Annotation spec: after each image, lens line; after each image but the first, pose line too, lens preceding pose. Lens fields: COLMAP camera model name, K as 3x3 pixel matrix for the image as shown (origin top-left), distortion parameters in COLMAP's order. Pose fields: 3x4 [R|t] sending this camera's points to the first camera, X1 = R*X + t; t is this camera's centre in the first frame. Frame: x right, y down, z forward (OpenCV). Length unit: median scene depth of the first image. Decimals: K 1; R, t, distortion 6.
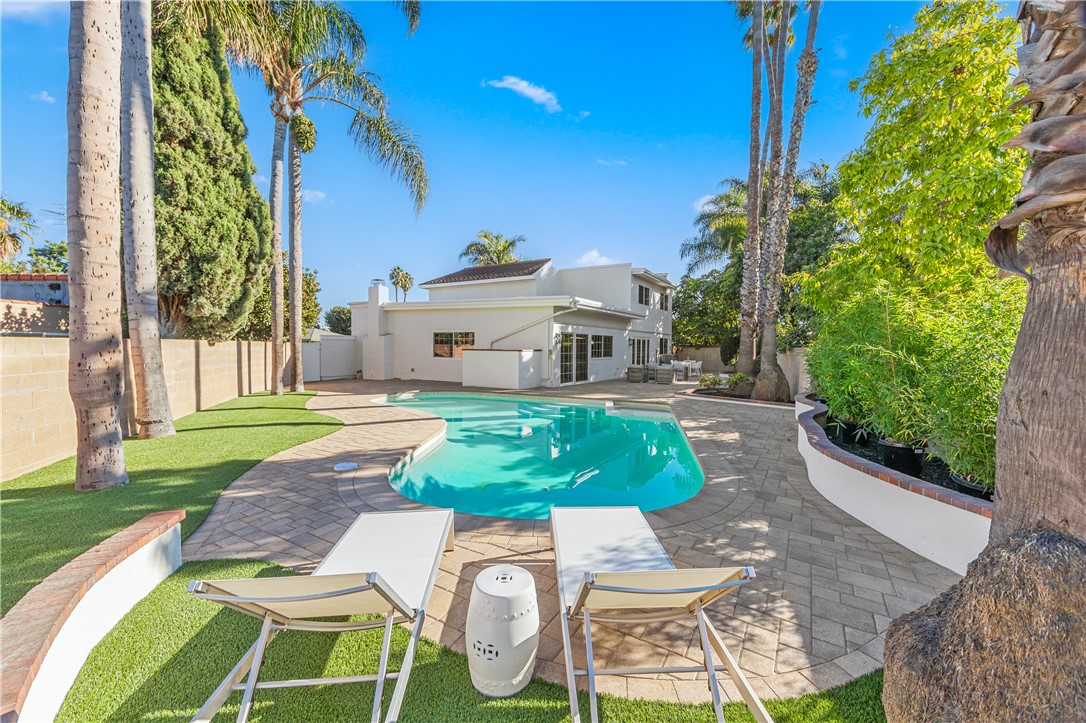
lens RADIAL K [[436.6, 0, 564.8], [0, 436.6, 356.0], [0, 0, 1]] dist [-0.002197, -0.000084]
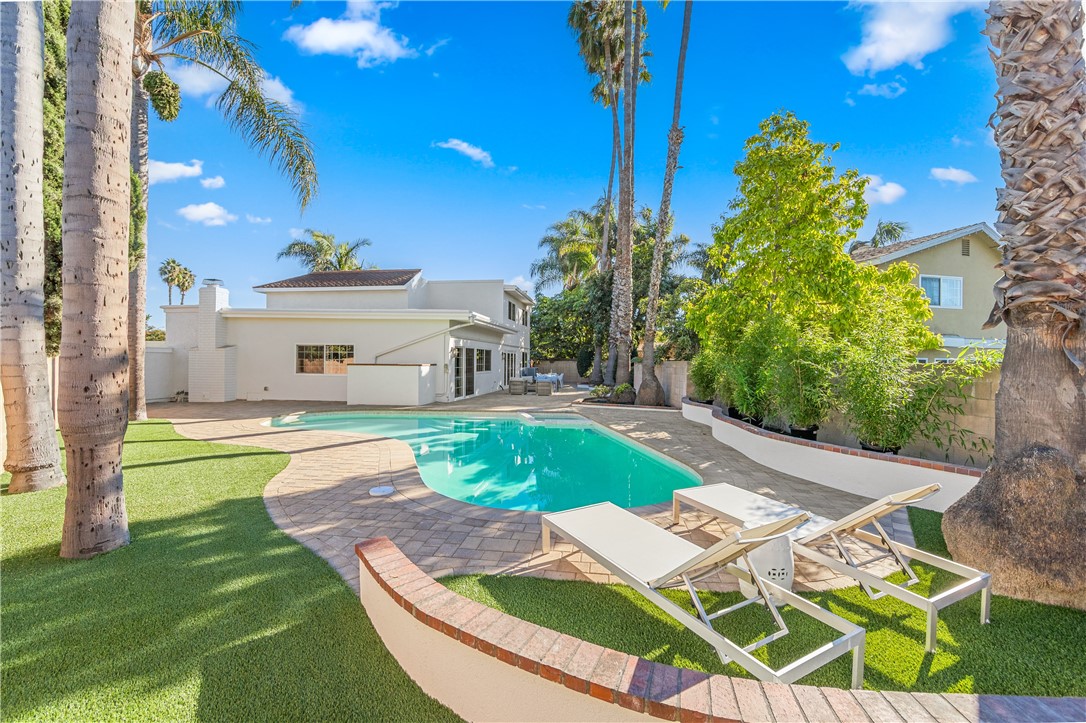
lens RADIAL K [[436.6, 0, 564.8], [0, 436.6, 356.0], [0, 0, 1]] dist [-0.002197, -0.000084]
pose [[0.918633, 0.001498, 0.395110, -0.191163], [0.010292, 0.999563, -0.027719, -0.002519], [-0.394978, 0.029530, 0.918216, -0.010197]]
